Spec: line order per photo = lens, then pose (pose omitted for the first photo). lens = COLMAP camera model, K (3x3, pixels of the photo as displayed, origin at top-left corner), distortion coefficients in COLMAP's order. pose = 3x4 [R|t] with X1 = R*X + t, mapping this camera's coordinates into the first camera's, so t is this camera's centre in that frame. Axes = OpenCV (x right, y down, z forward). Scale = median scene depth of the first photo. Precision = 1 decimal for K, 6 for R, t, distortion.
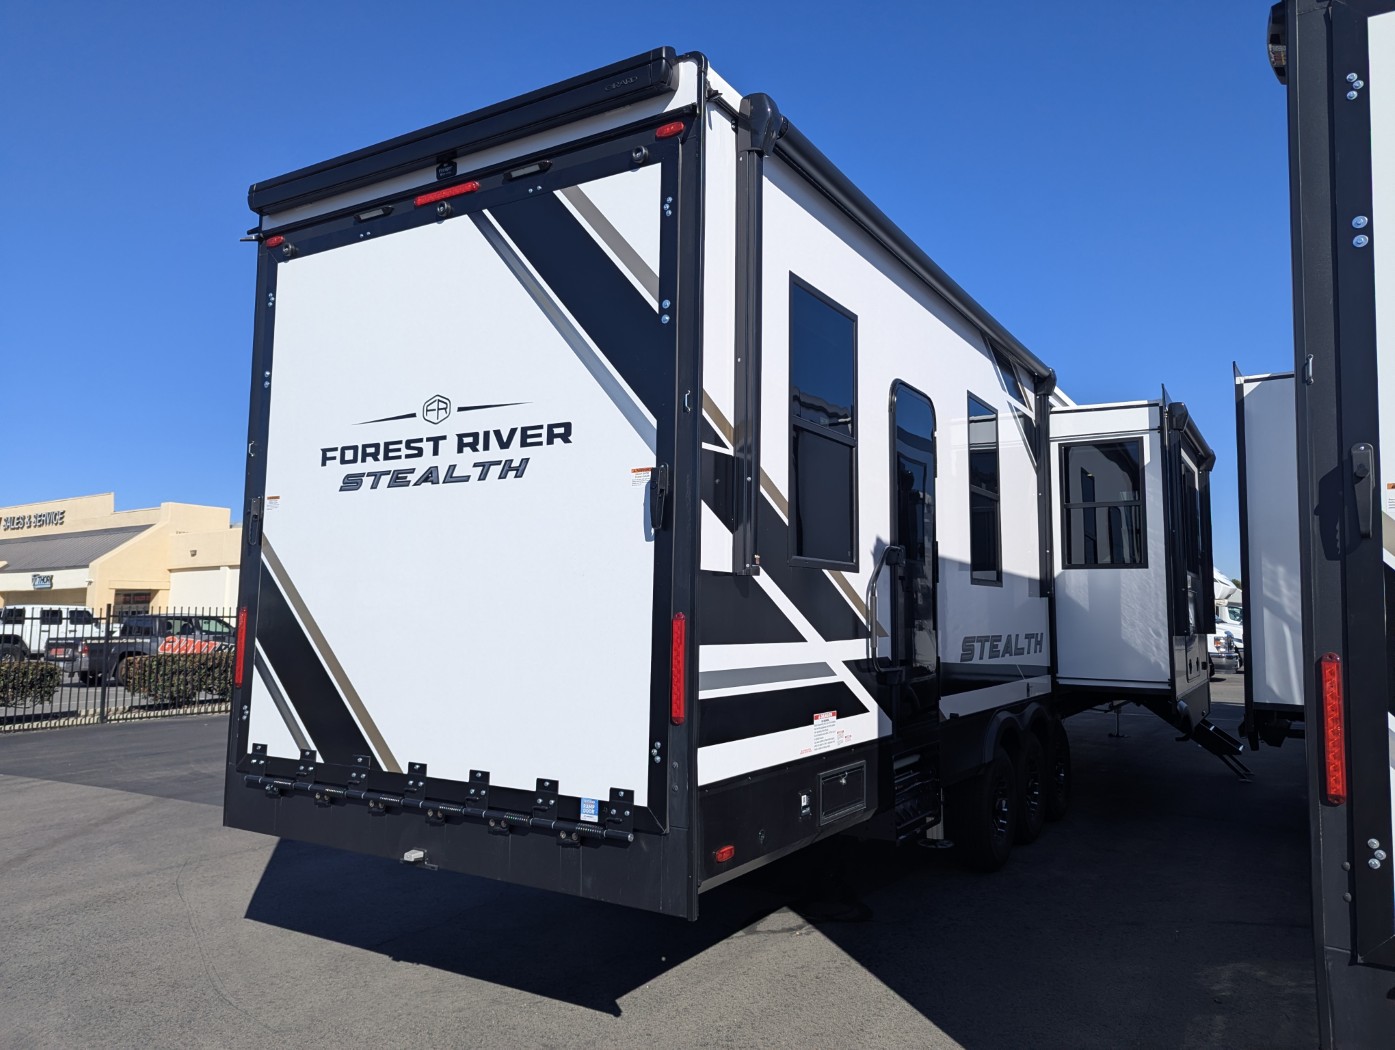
lens RADIAL K [[978.9, 0, 697.6], [0, 978.9, 520.3], [0, 0, 1]] dist [0.045927, -0.020507]
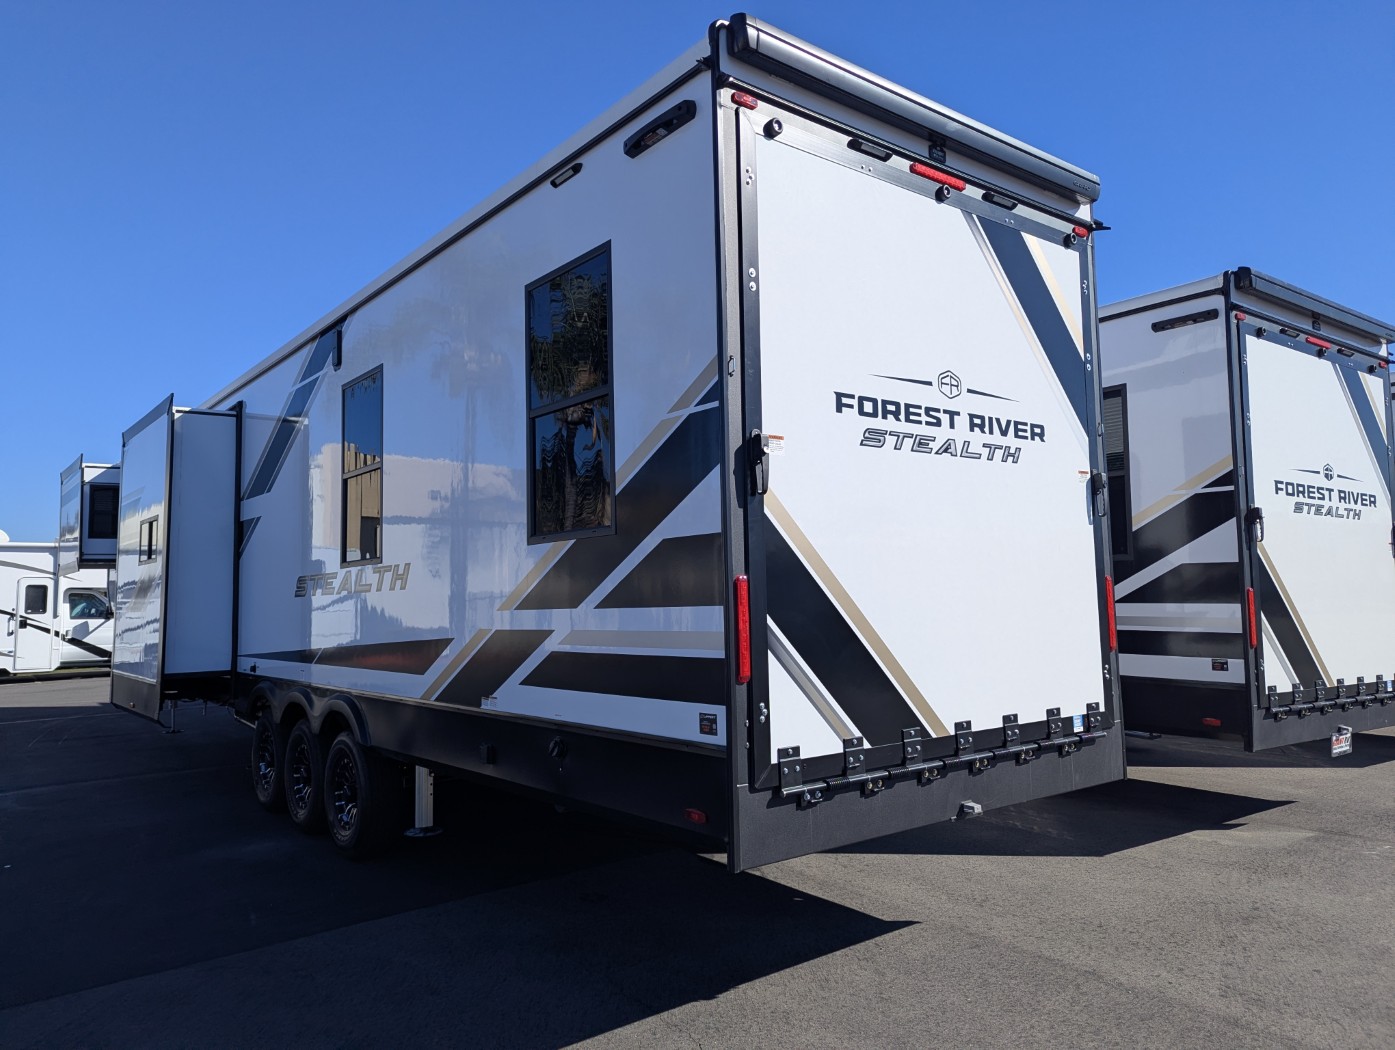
lens RADIAL K [[978.9, 0, 698.2], [0, 978.9, 524.7], [0, 0, 1]] dist [0.045927, -0.020507]
pose [[0.349753, 0.051461, 0.935428, -1.324810], [-0.058439, 0.997744, -0.033039, 0.085751], [-0.935018, -0.043110, 0.351971, 0.873188]]
